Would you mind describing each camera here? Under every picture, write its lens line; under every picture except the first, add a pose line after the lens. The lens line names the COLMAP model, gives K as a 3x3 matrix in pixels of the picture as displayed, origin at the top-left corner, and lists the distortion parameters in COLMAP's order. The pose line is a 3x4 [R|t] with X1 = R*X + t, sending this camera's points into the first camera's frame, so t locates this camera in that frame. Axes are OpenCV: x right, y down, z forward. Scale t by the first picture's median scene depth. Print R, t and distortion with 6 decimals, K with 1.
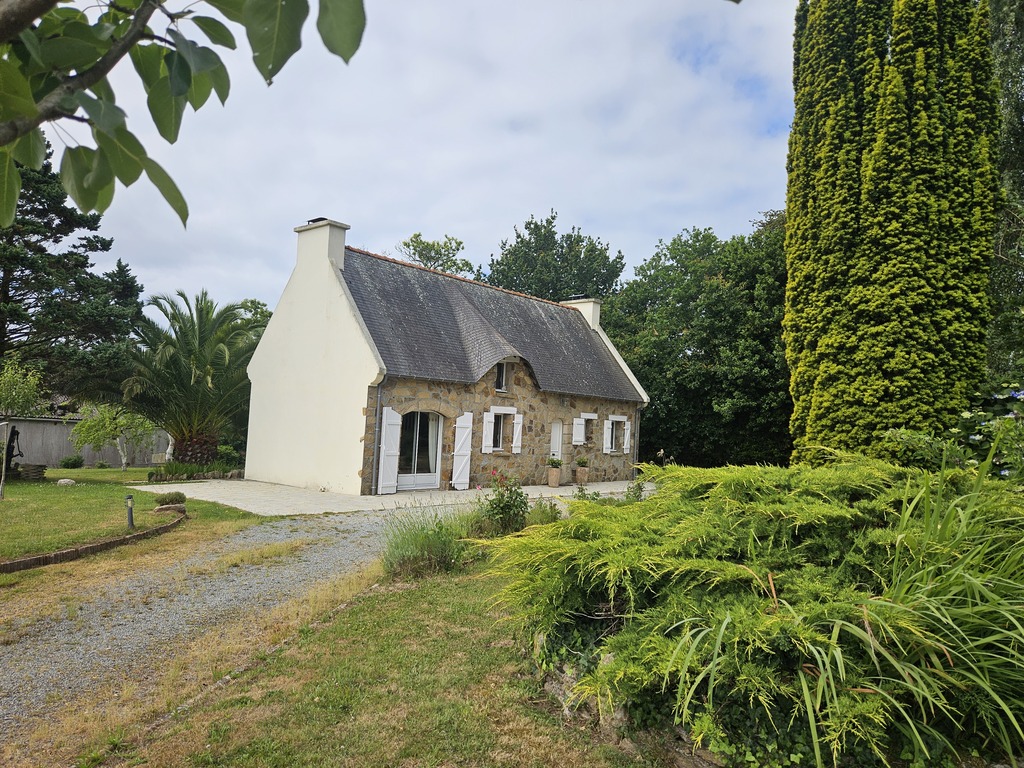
lens RADIAL K [[685.5, 0, 511.0], [0, 685.5, 382.8], [0, 0, 1]] dist [0.042770, 0.000897]
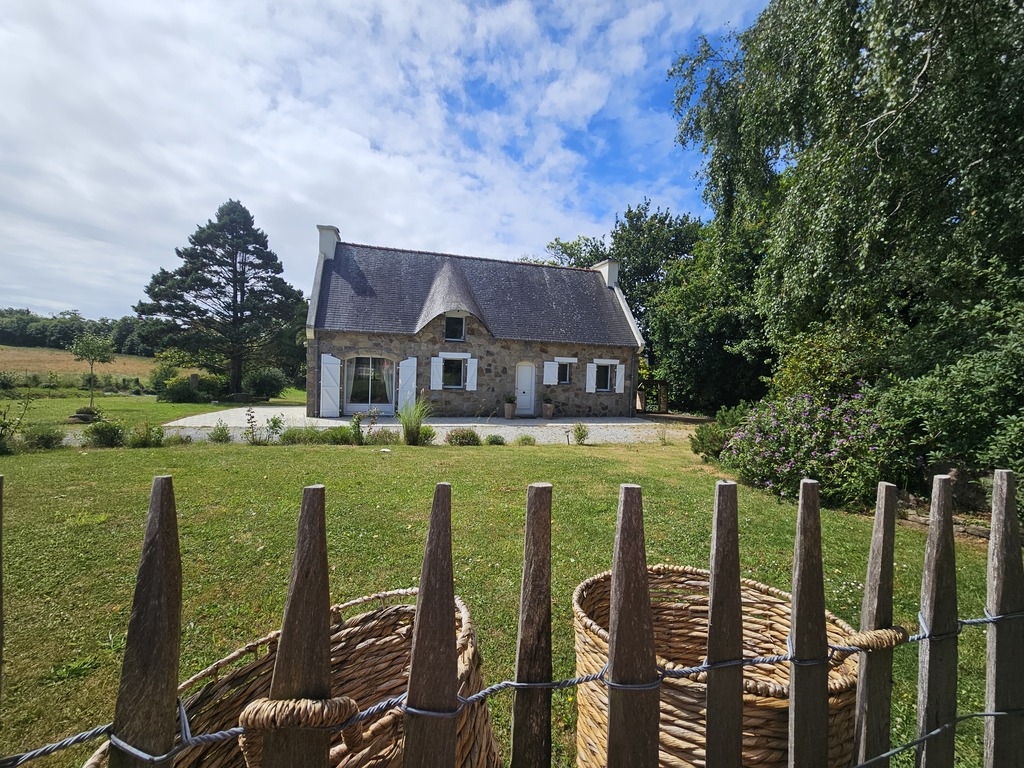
lens RADIAL K [[419.7, 0, 513.1], [0, 419.7, 382.3], [0, 0, 1]] dist [-0.000640, -0.000021]
pose [[0.847890, -0.004240, -0.530155, 0.446957], [0.039853, 0.997649, 0.055758, 0.046721], [0.528672, -0.068404, 0.846065, 0.383755]]
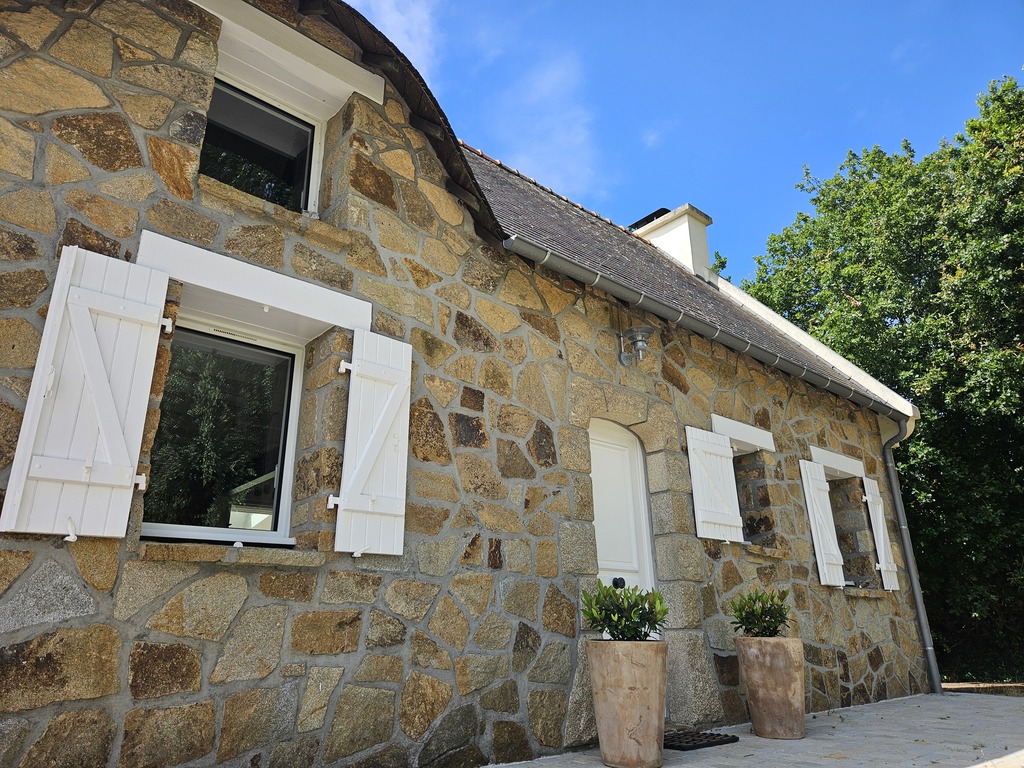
lens RADIAL K [[685.5, 0, 513.4], [0, 685.5, 382.3], [0, 0, 1]] dist [0.042770, 0.000897]
pose [[0.989355, -0.108203, -0.097311, 0.059019], [0.075505, 0.953320, -0.292369, 0.108418], [0.124404, 0.281909, 0.951342, 0.794651]]
